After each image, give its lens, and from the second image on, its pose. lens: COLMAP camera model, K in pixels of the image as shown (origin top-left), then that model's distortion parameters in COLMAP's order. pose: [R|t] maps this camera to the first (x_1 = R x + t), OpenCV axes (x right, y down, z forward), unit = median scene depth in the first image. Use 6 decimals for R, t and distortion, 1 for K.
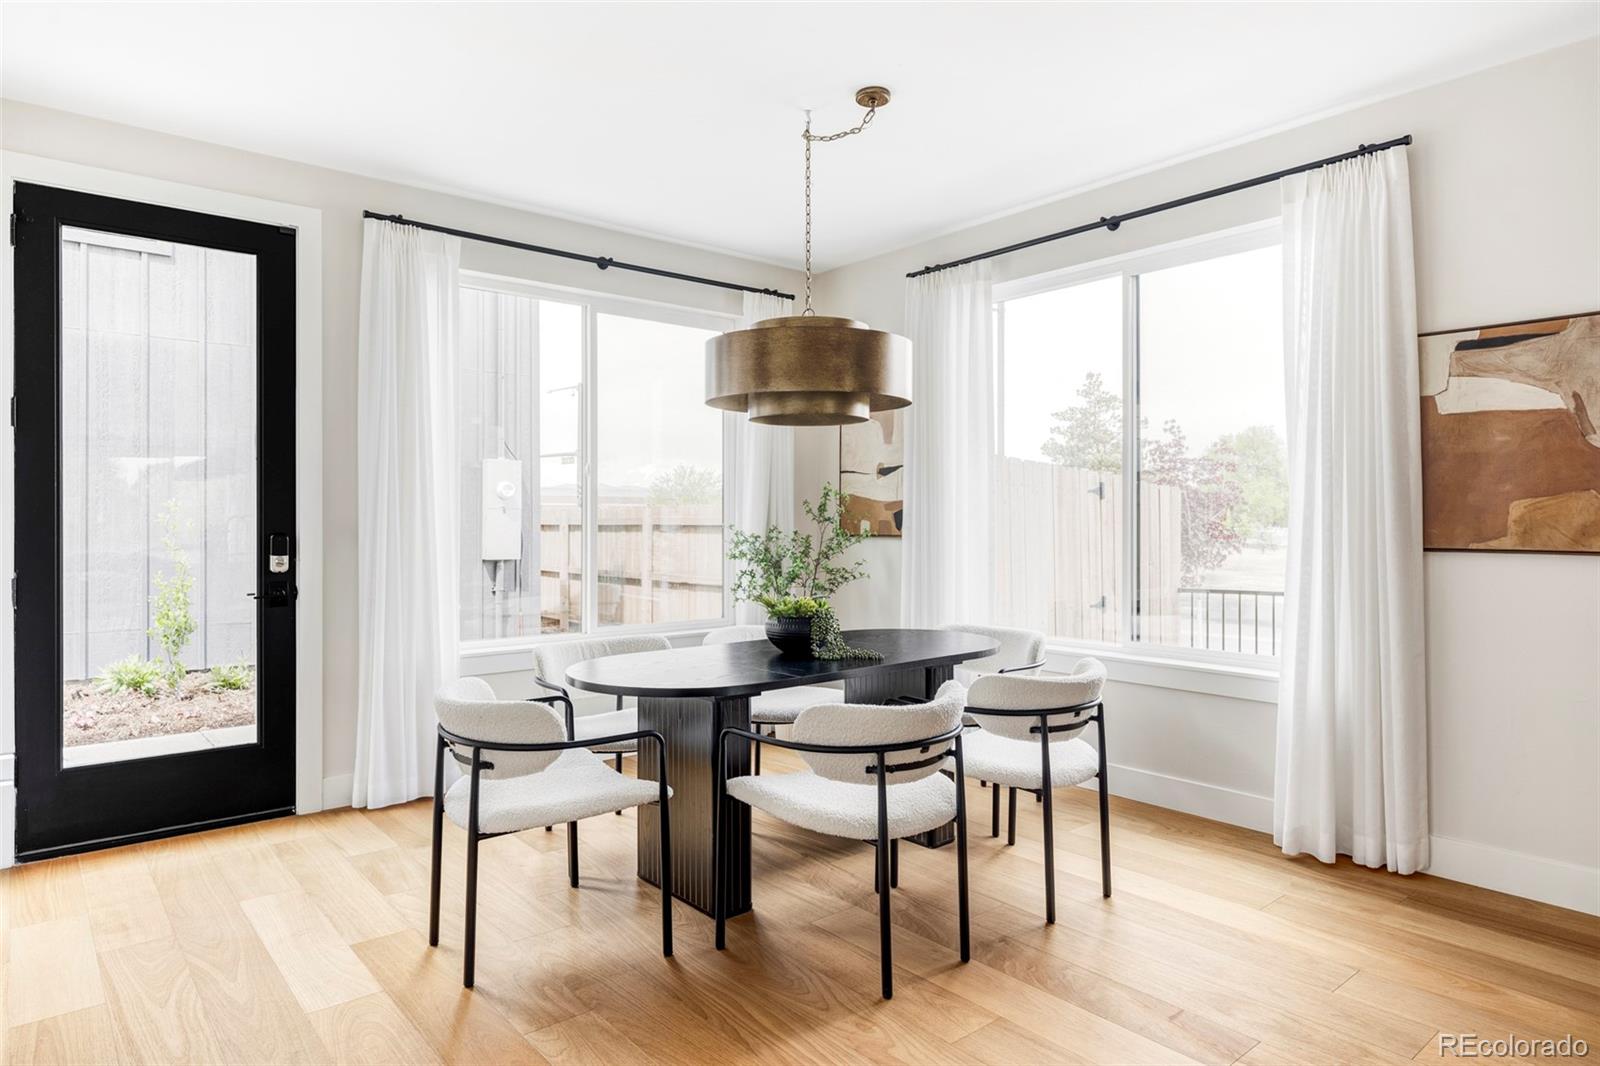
lens RADIAL K [[984.7, 0, 842.7], [0, 984.7, 520.3], [0, 0, 1]] dist [-0.000731, -0.002163]
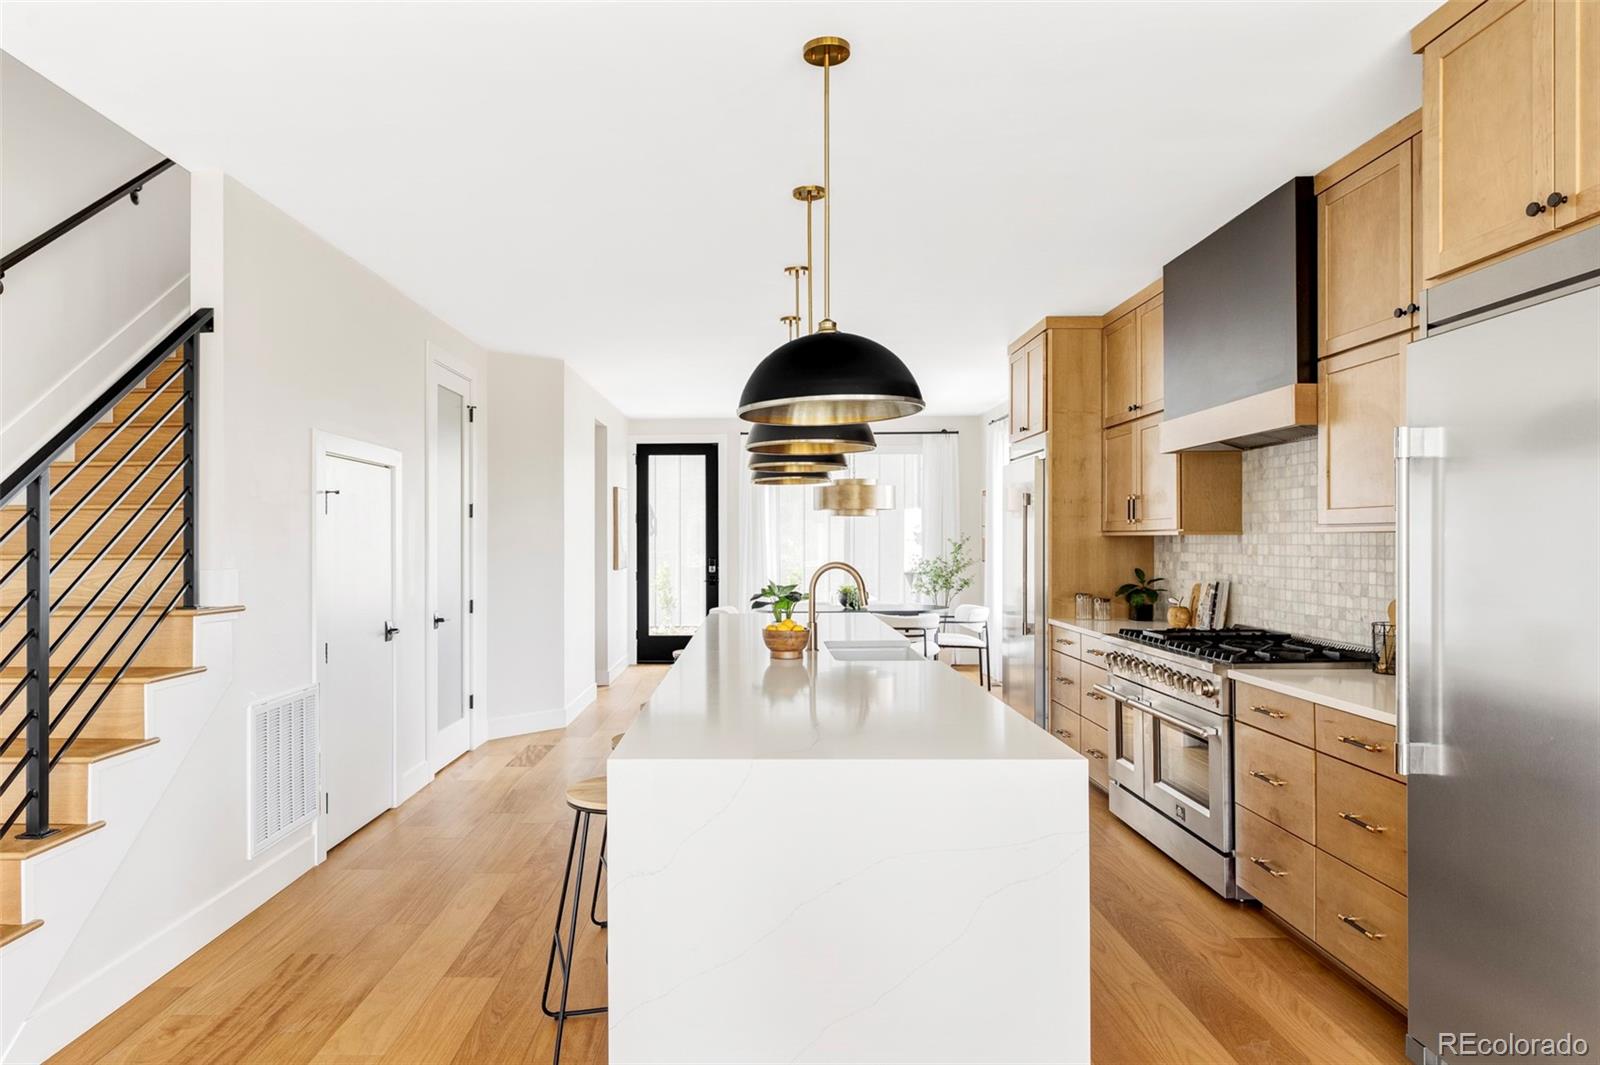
lens RADIAL K [[984.7, 0, 742.4], [0, 984.7, 536.2], [0, 0, 1]] dist [-0.000731, -0.002163]
pose [[0.757087, -0.003279, -0.653306, 1.396559], [0.003058, 0.999994, -0.001476, -0.046705], [0.653307, -0.000880, 0.757093, -1.099471]]
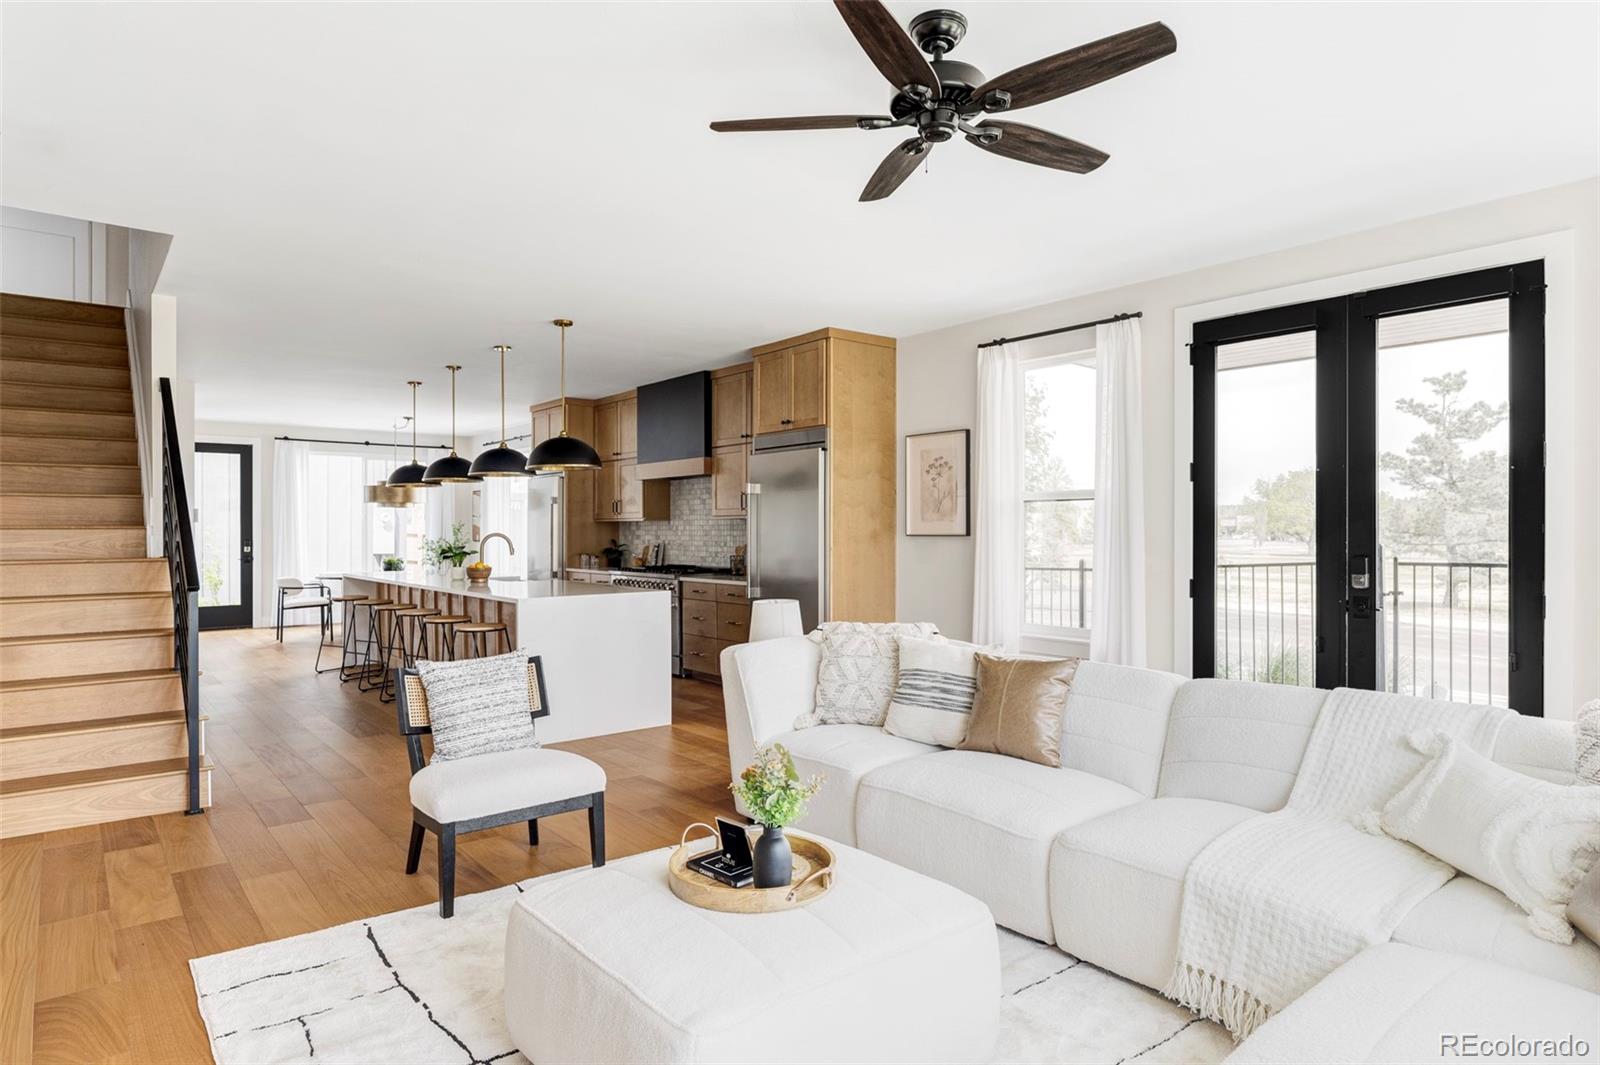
lens RADIAL K [[907.8, 0, 802.8], [0, 907.8, 529.2], [0, 0, 1]] dist [-0.006100, 0.000739]
pose [[0.999990, -0.001183, -0.004236, 1.419405], [0.001192, 0.999997, 0.002122, -0.029411], [0.004234, -0.002127, 0.999989, -2.207911]]
